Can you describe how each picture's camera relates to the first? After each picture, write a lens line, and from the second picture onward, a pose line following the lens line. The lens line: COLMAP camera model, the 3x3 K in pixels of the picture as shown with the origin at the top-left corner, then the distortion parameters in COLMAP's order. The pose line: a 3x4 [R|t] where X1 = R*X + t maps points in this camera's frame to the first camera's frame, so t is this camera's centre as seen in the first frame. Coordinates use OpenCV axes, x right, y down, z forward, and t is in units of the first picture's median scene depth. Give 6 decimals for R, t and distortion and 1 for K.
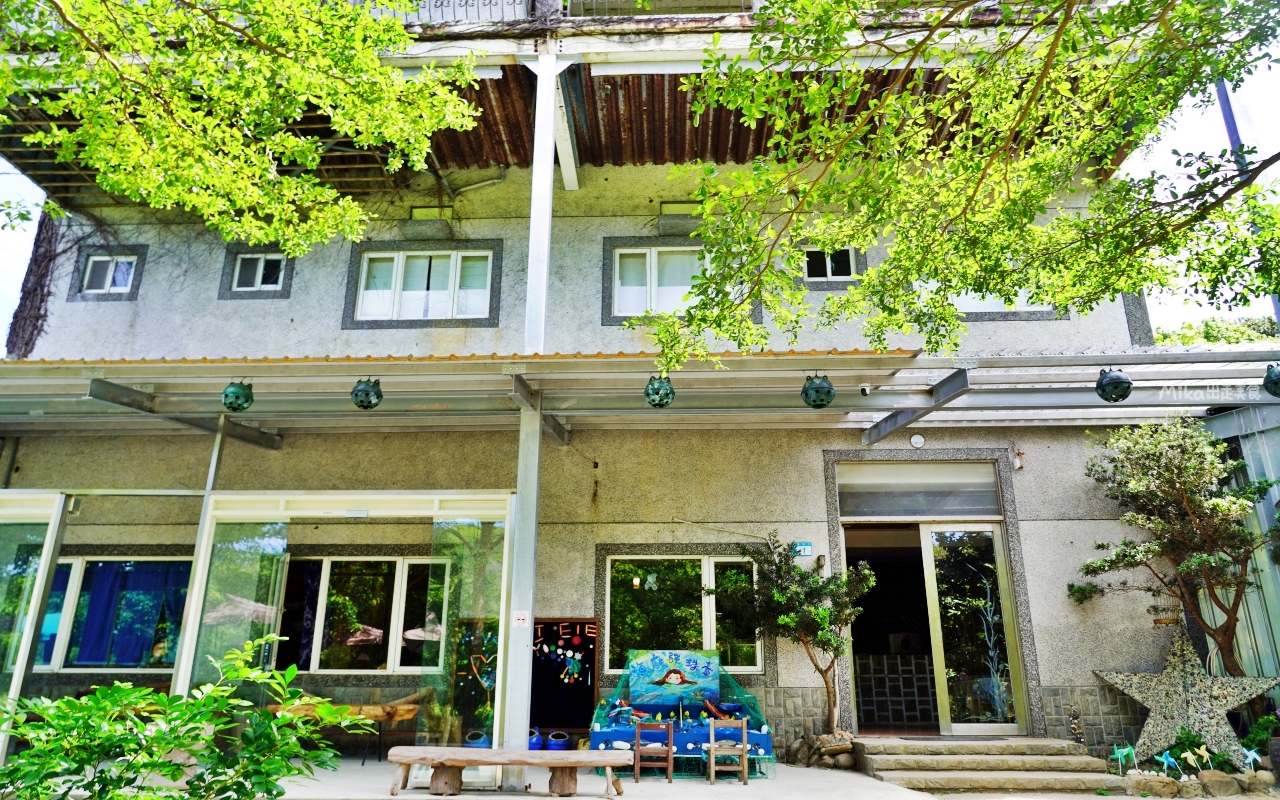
lens RADIAL K [[874.0, 0, 640.0], [0, 874.0, 400.0], [0, 0, 1]] dist [-0.020121, -0.000495]
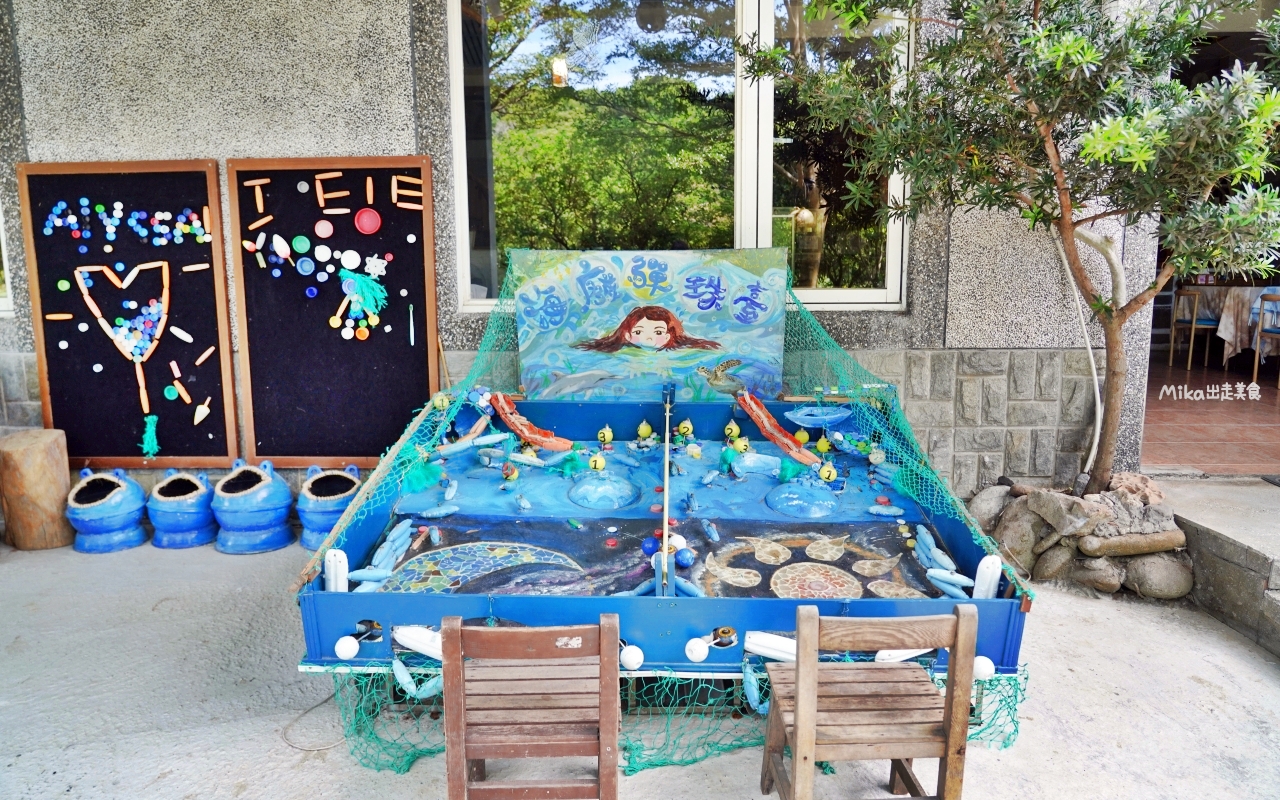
lens RADIAL K [[874.0, 0, 640.0], [0, 874.0, 400.0], [0, 0, 1]] dist [-0.020121, -0.000495]
pose [[0.999952, -0.008862, -0.004107, 0.035048], [0.009752, 0.882424, 0.470353, 0.176537], [-0.000544, -0.470371, 0.882469, 0.661966]]
